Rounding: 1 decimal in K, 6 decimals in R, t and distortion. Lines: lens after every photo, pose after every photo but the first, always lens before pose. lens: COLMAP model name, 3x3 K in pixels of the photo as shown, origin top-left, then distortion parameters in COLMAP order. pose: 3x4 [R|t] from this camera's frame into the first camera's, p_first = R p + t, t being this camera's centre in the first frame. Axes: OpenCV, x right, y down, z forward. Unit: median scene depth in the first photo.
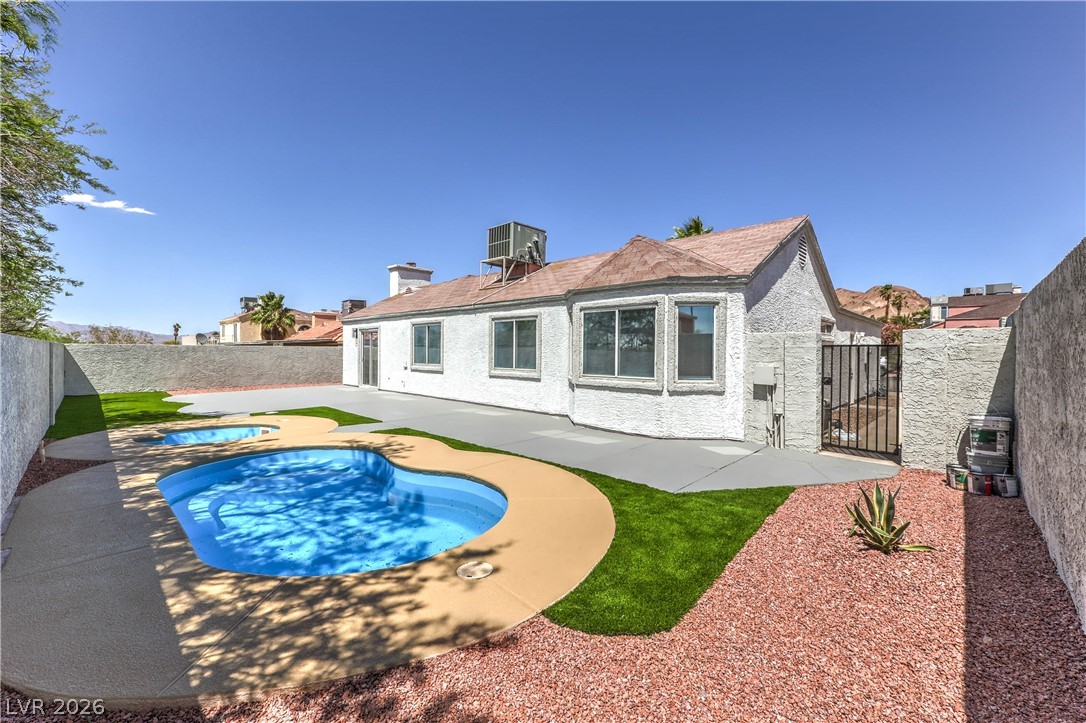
lens RADIAL K [[443.1, 0, 548.8], [0, 443.1, 357.2], [0, 0, 1]] dist [0.005404, -0.000682]
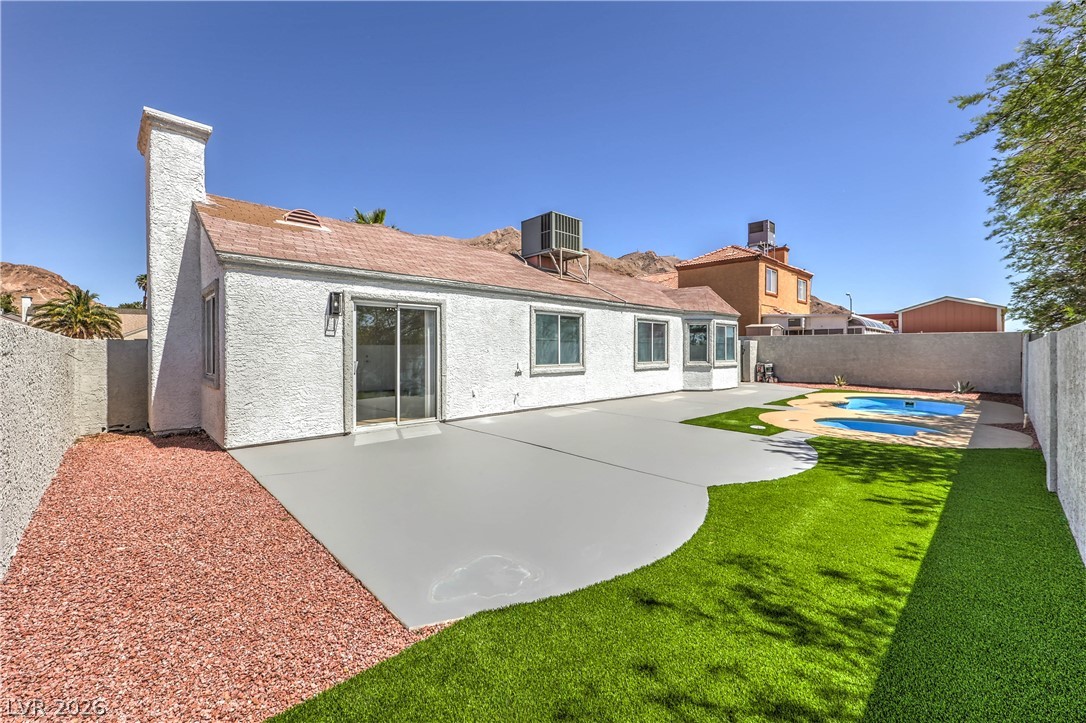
lens RADIAL K [[443.1, 0, 543.3], [0, 443.1, 347.9], [0, 0, 1]] dist [0.005404, -0.000682]
pose [[0.037453, -0.009823, 0.999250, -1.330735], [0.006095, 0.999935, 0.009602, -0.026390], [-0.999280, 0.005731, 0.037510, 1.260842]]
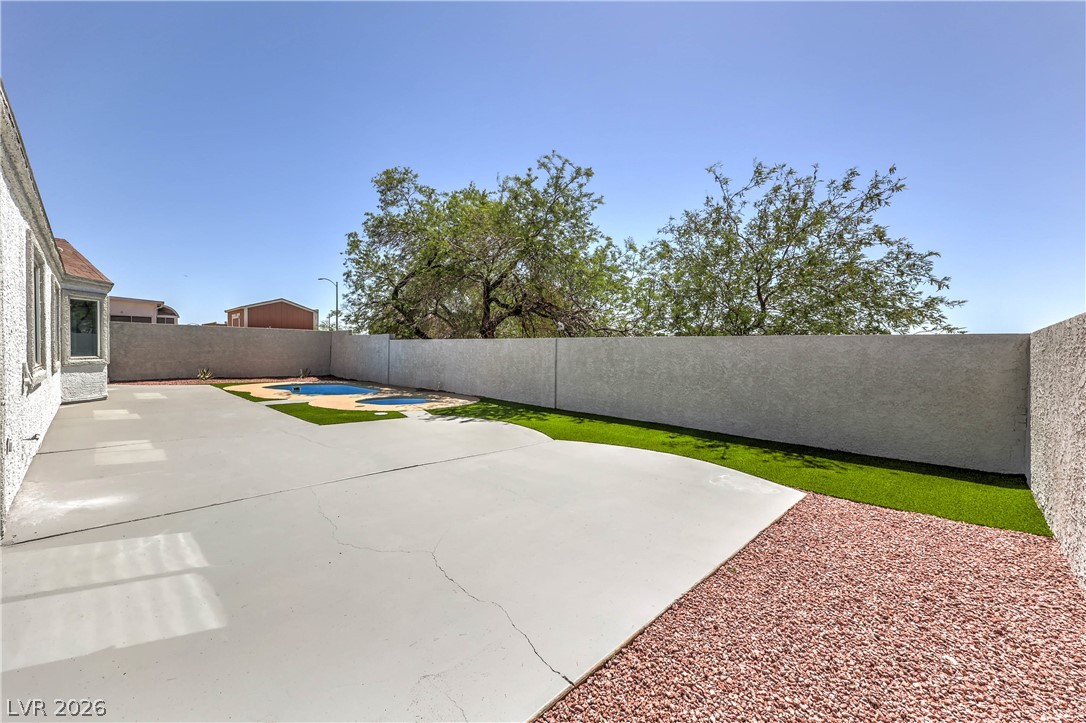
lens RADIAL K [[443.1, 0, 543.1], [0, 443.1, 357.2], [0, 0, 1]] dist [0.005404, -0.000682]
pose [[-0.999612, -0.026396, 0.008855, -0.874071], [-0.026151, 0.999299, 0.026794, -0.015431], [-0.009557, 0.026552, -0.999602, 1.715909]]
